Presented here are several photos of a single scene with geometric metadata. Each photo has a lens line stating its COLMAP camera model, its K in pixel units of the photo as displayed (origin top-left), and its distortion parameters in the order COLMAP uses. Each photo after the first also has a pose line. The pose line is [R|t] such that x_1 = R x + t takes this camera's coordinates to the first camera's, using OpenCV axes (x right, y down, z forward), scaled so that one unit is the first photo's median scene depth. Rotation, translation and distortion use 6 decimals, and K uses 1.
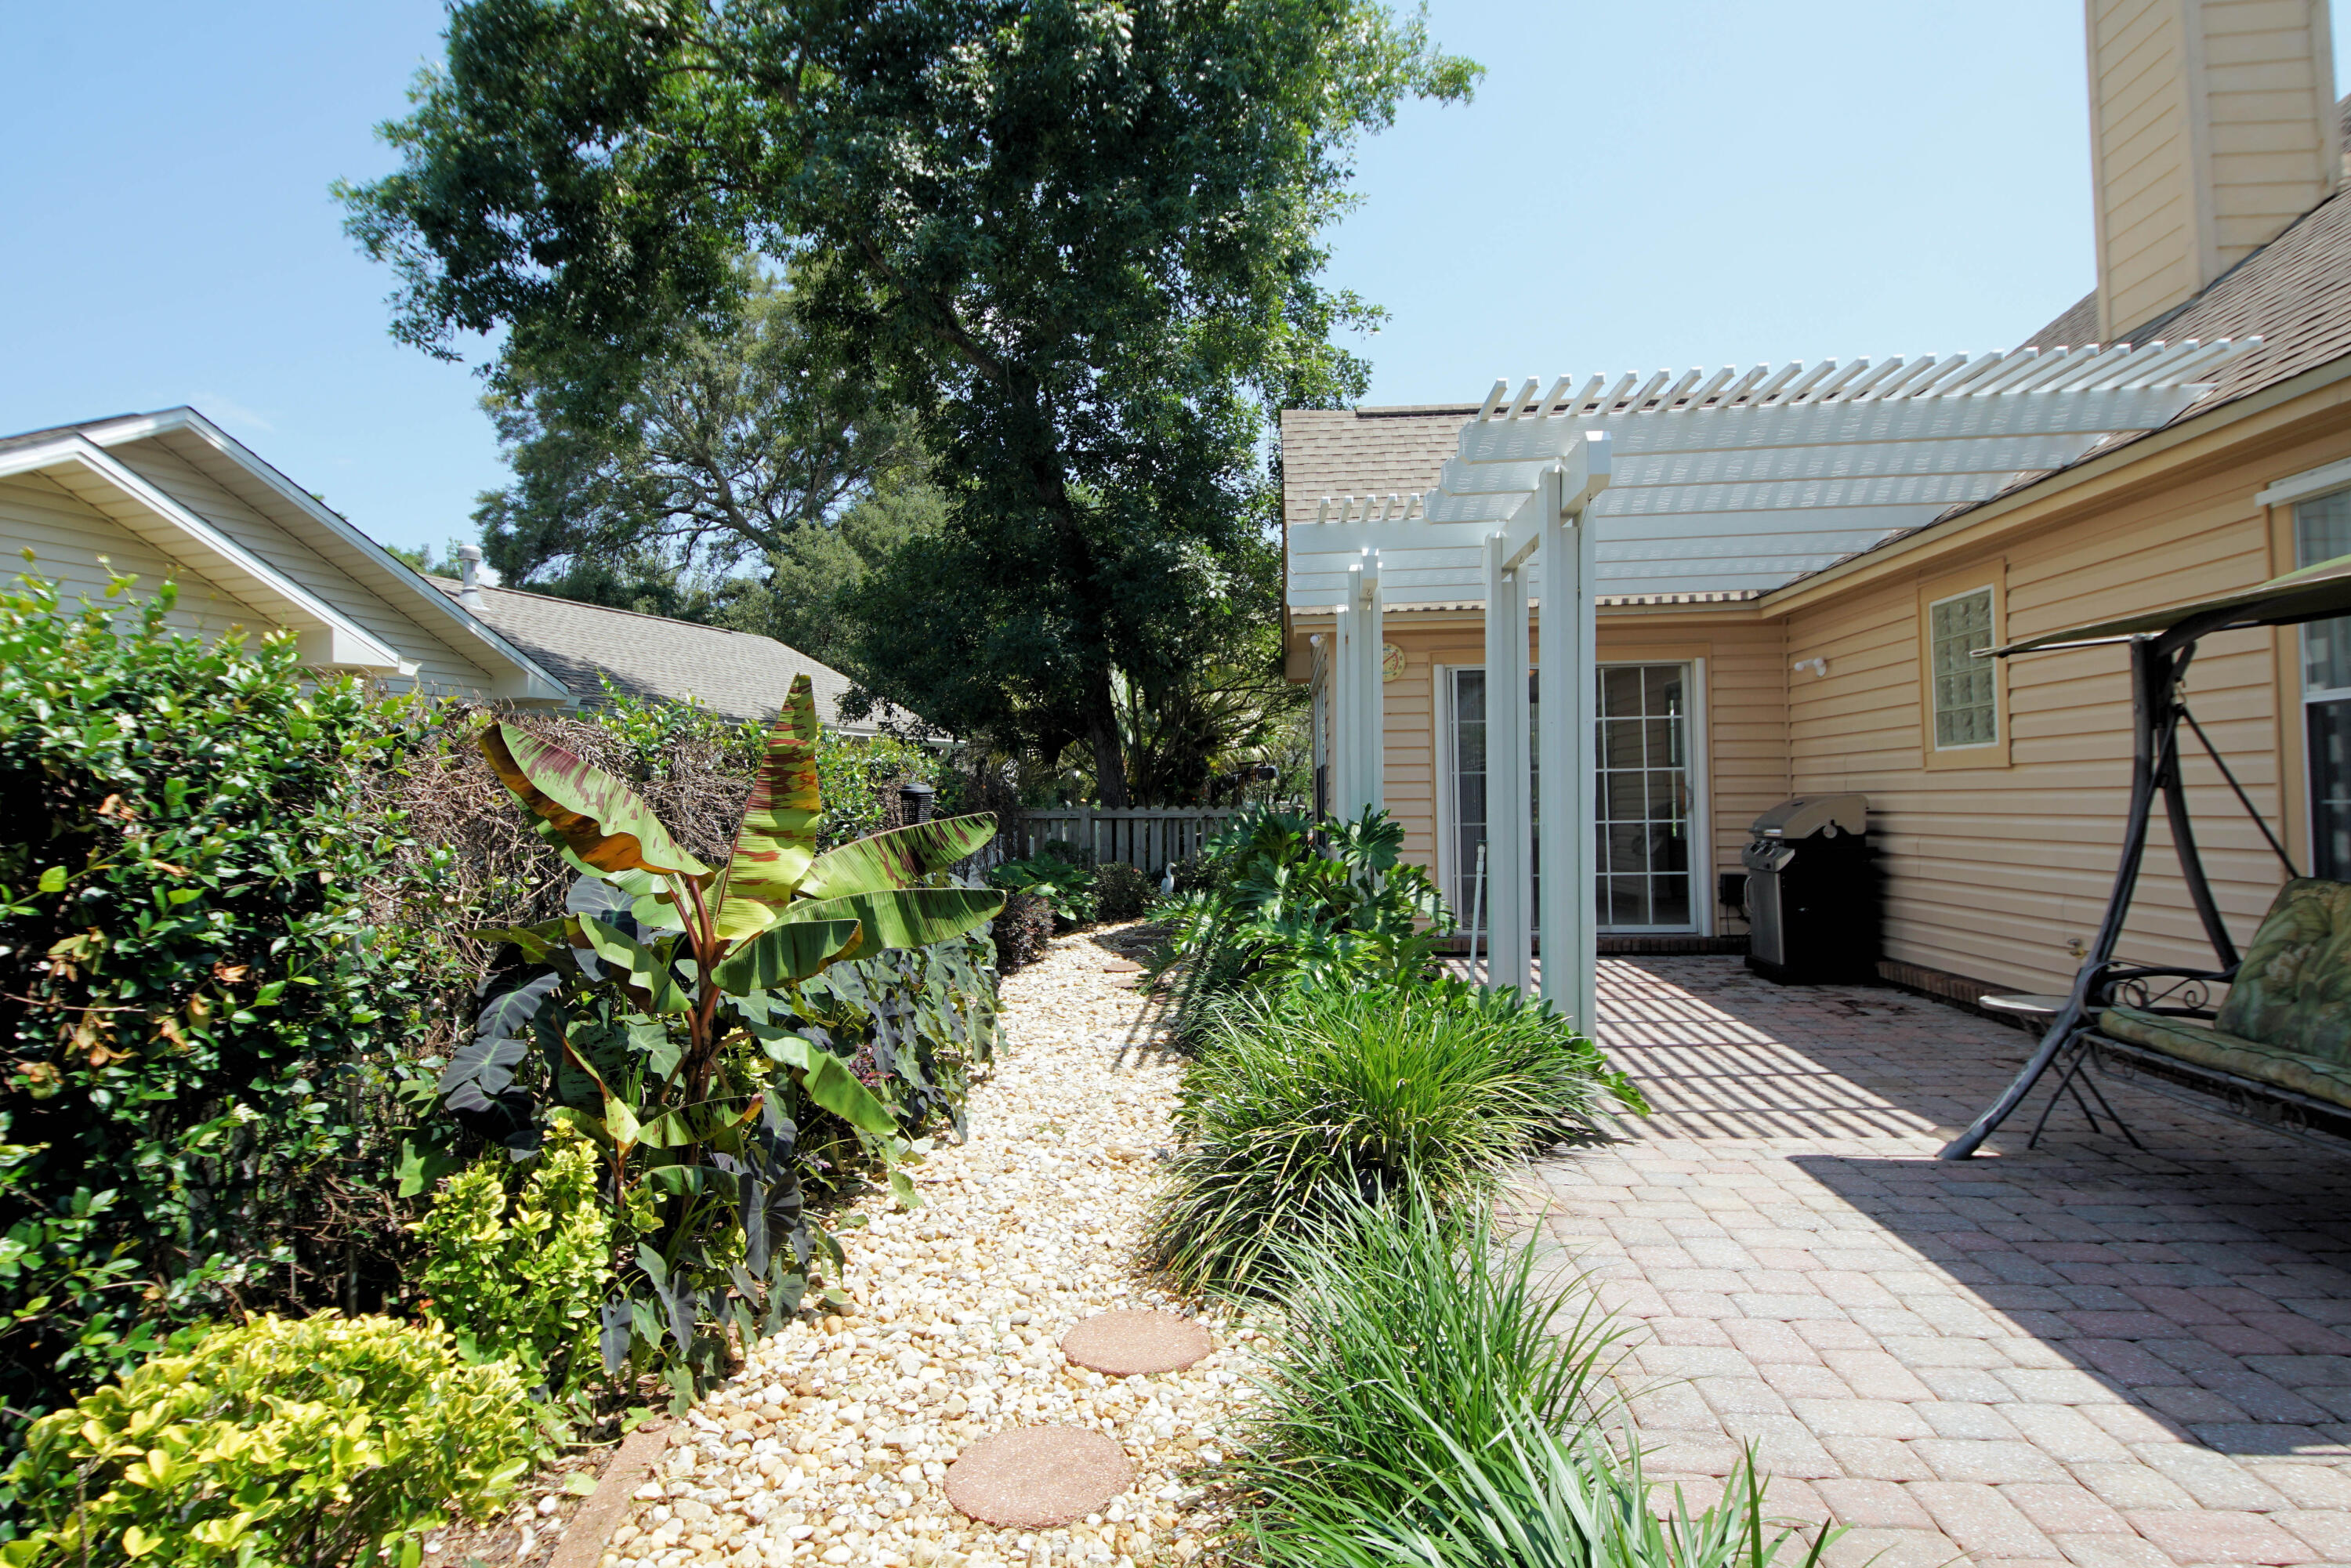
lens RADIAL K [[1260.0, 0, 1151.6], [0, 1260.0, 769.7], [0, 0, 1]] dist [0.023606, -0.024451]
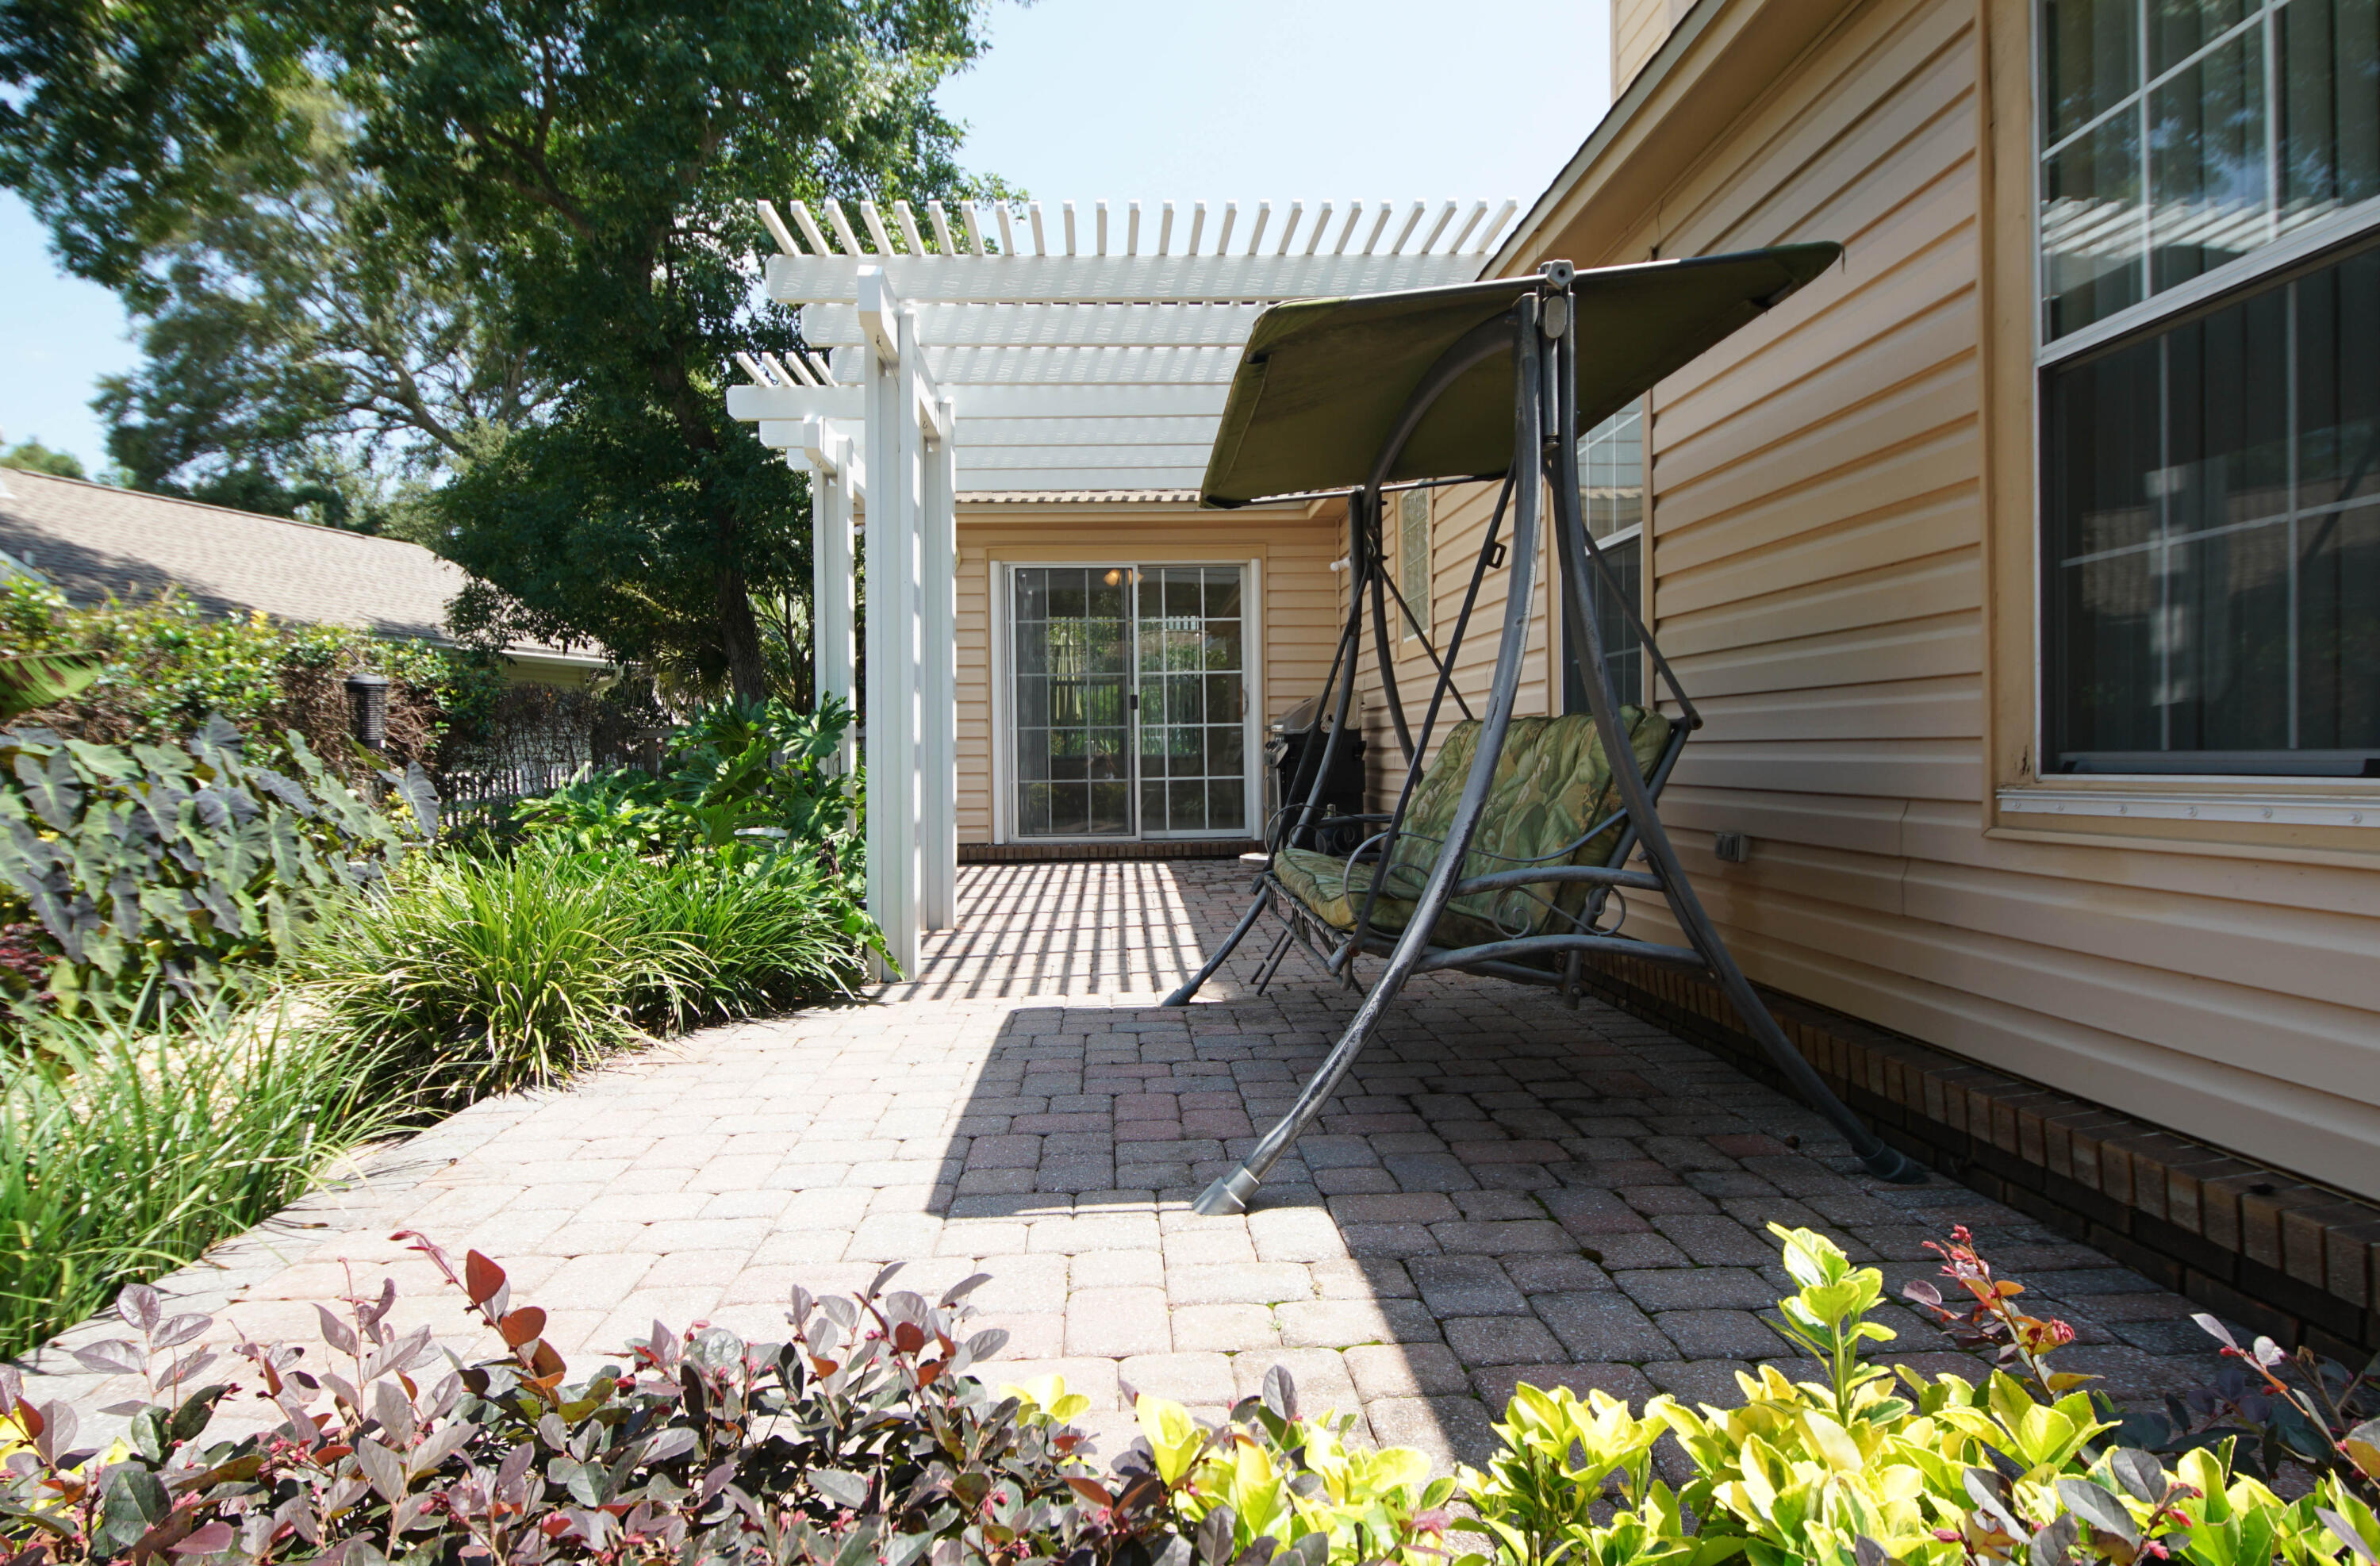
lens RADIAL K [[1323.3, 0, 1164.7], [0, 1323.3, 776.5], [0, 0, 1]] dist [0.022051, -0.020699]
pose [[0.990382, -0.002347, 0.138339, 0.163715], [-0.003848, 0.999002, 0.044492, 0.026307], [-0.138305, -0.044597, 0.989385, -0.011598]]
